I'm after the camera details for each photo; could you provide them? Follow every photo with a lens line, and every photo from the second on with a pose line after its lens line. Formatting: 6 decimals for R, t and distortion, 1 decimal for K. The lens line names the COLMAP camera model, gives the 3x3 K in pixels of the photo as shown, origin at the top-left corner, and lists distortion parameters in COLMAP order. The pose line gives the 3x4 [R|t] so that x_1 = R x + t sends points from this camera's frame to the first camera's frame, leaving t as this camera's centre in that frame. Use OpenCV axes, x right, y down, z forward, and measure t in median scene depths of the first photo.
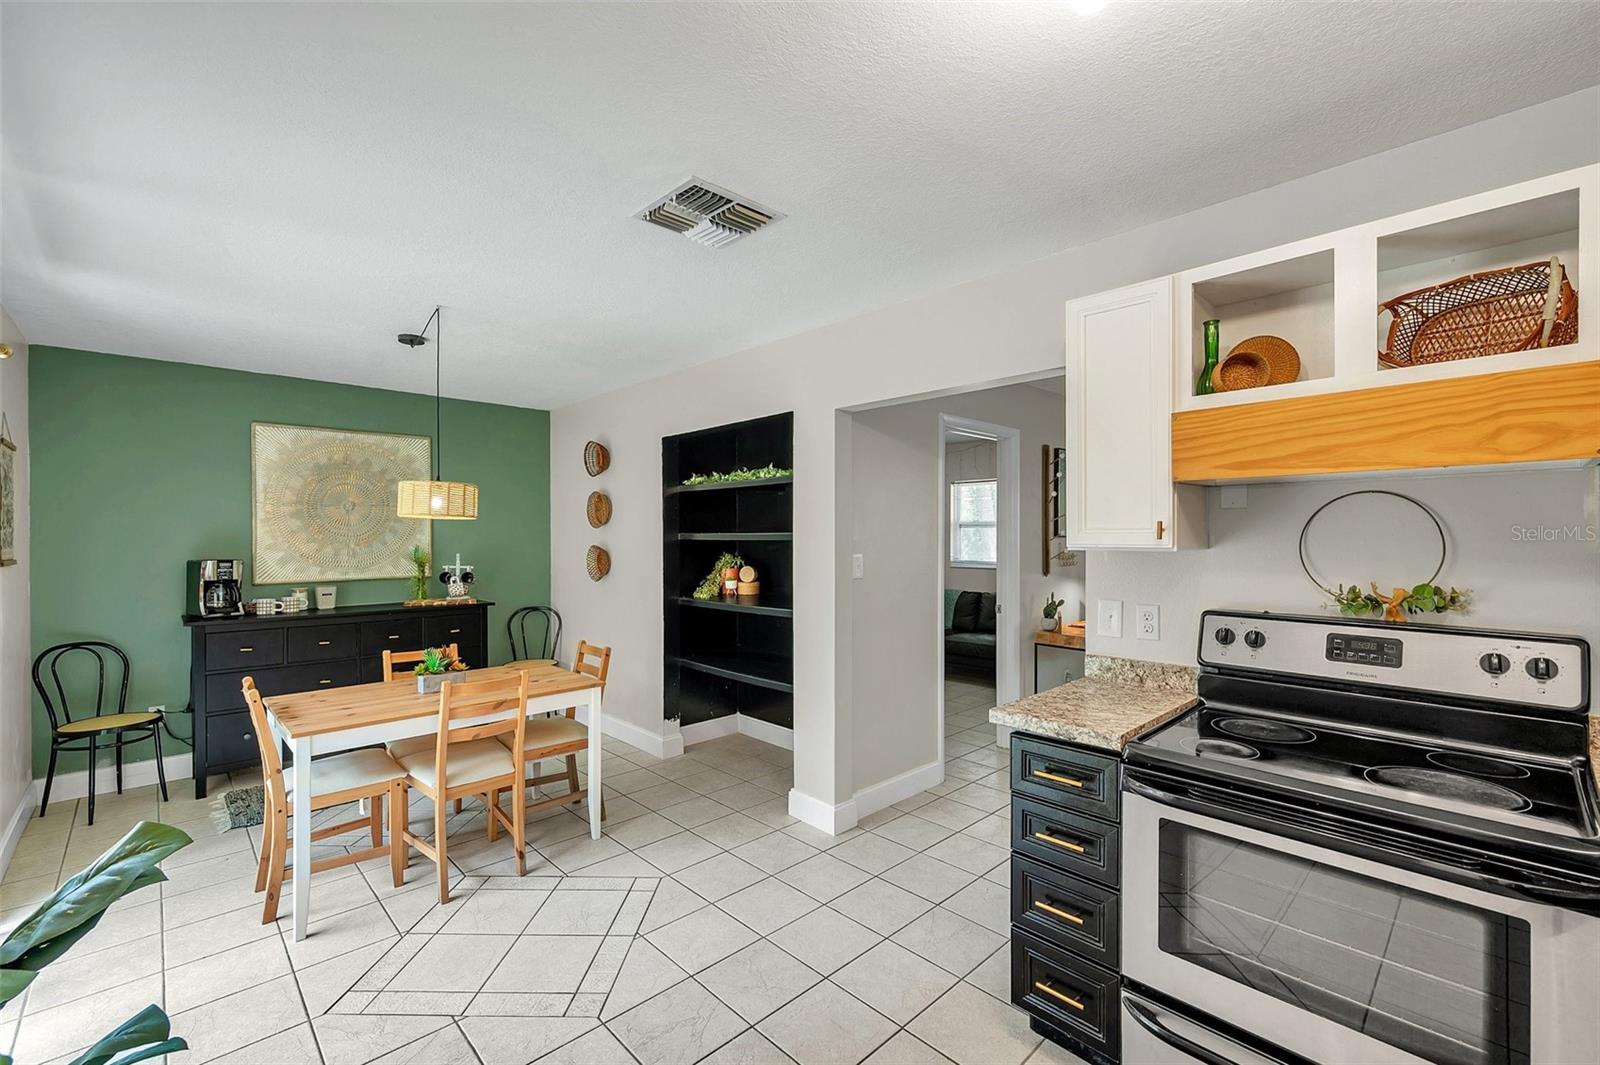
lens RADIAL K [[680.9, 0, 802.0], [0, 680.9, 536.6], [0, 0, 1]] dist [0.001069, 0.000178]
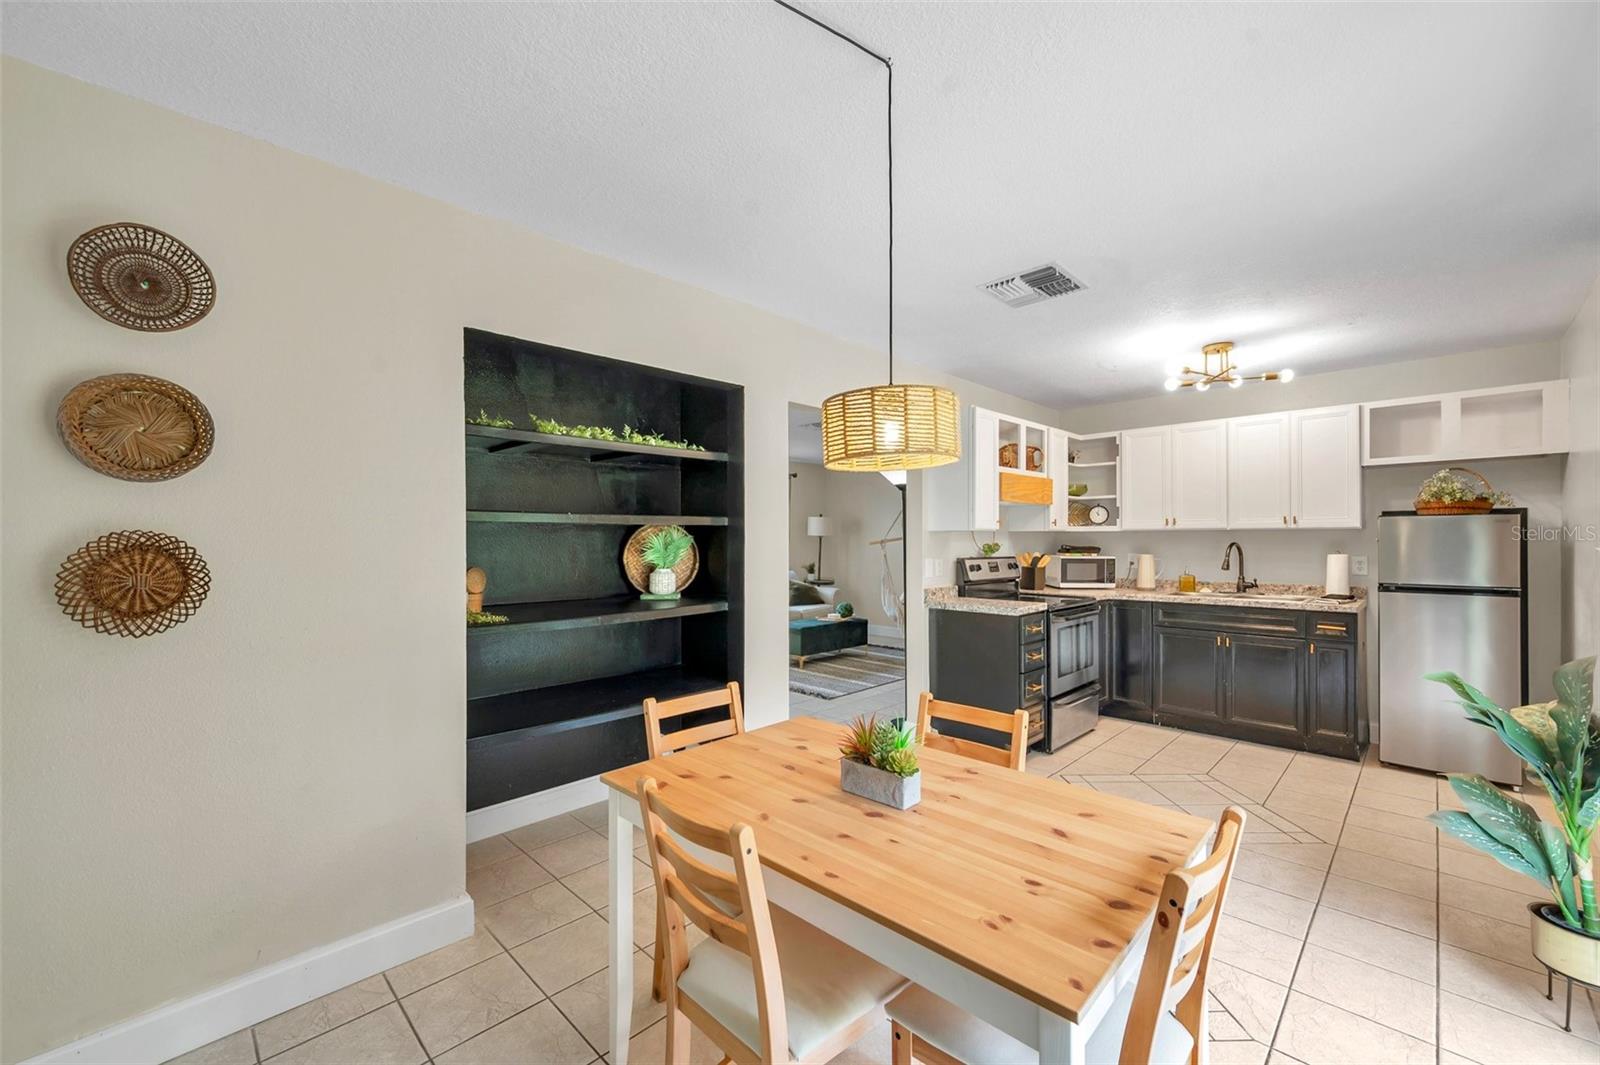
lens RADIAL K [[643.0, 0, 803.2], [0, 643.0, 539.7], [0, 0, 1]] dist [-0.000513, -0.000078]
pose [[-0.031257, 0.001500, 0.999510, -0.774994], [0.007171, 0.999973, -0.001277, 0.023667], [-0.999486, 0.007127, -0.031267, 0.818755]]
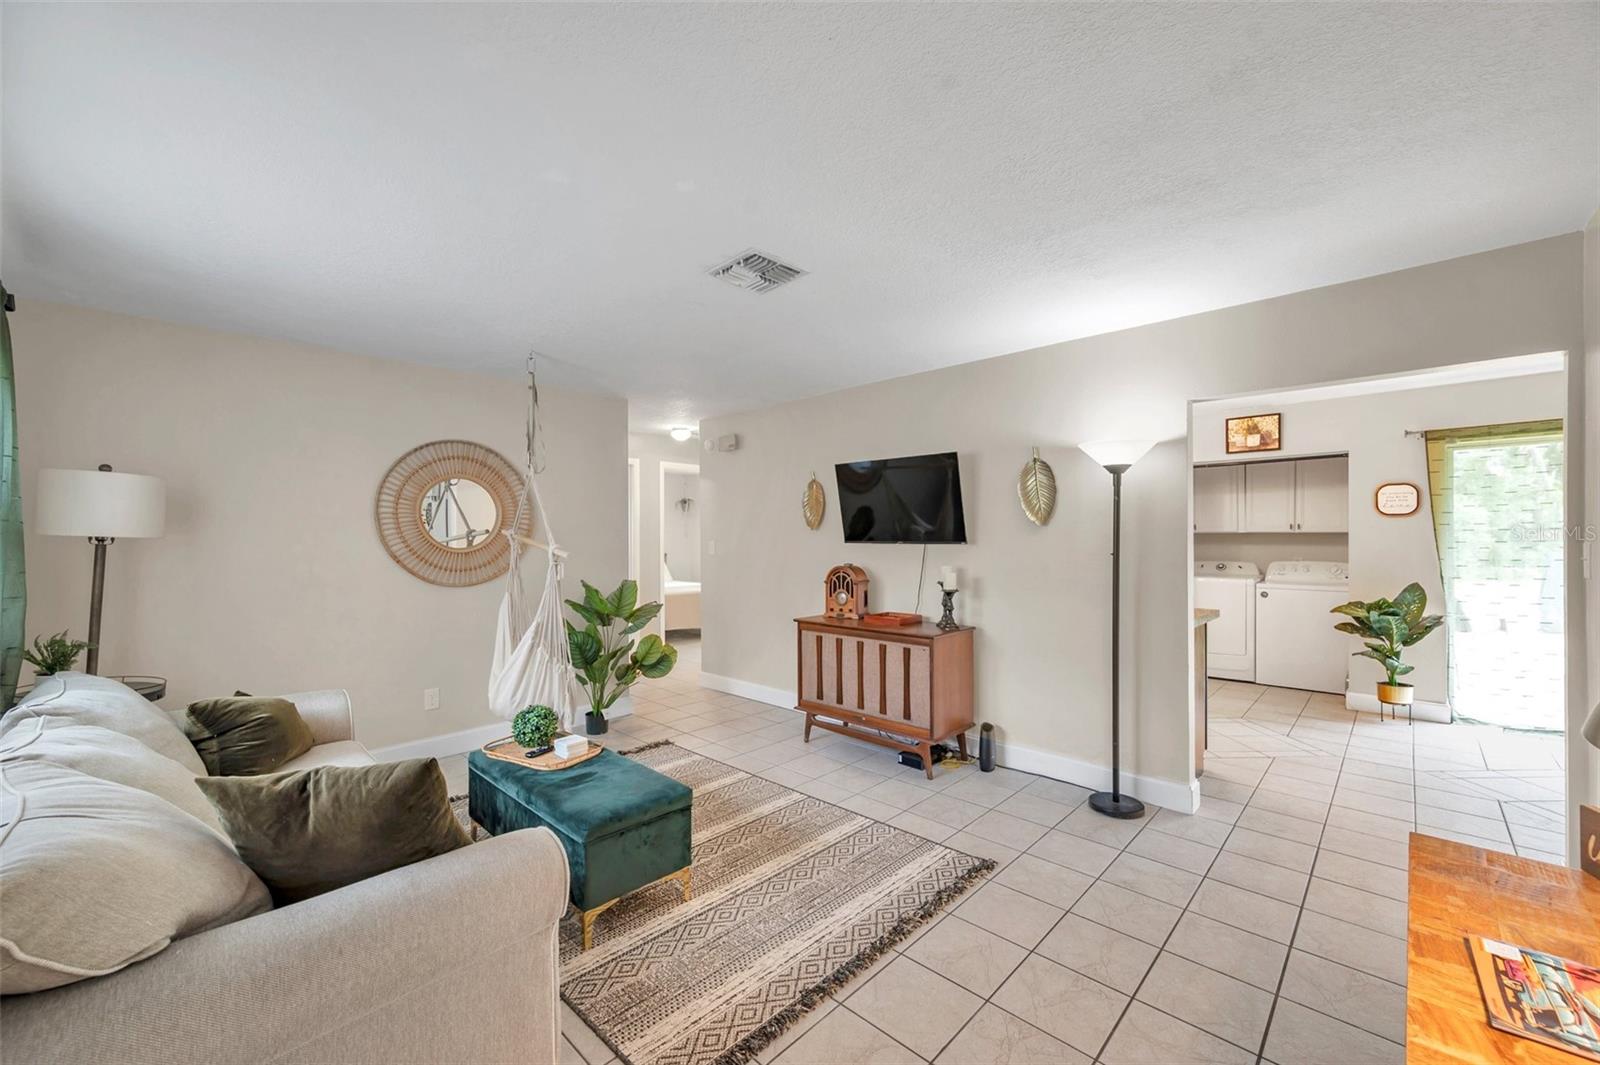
lens RADIAL K [[633.9, 0, 803.4], [0, 633.9, 538.4], [0, 0, 1]] dist [-0.000521, -0.000297]
pose [[-0.998703, 0.006461, -0.050508, 0.786458], [0.006062, 0.999949, 0.008051, 0.007505], [0.050557, 0.007734, -0.998691, 1.373903]]
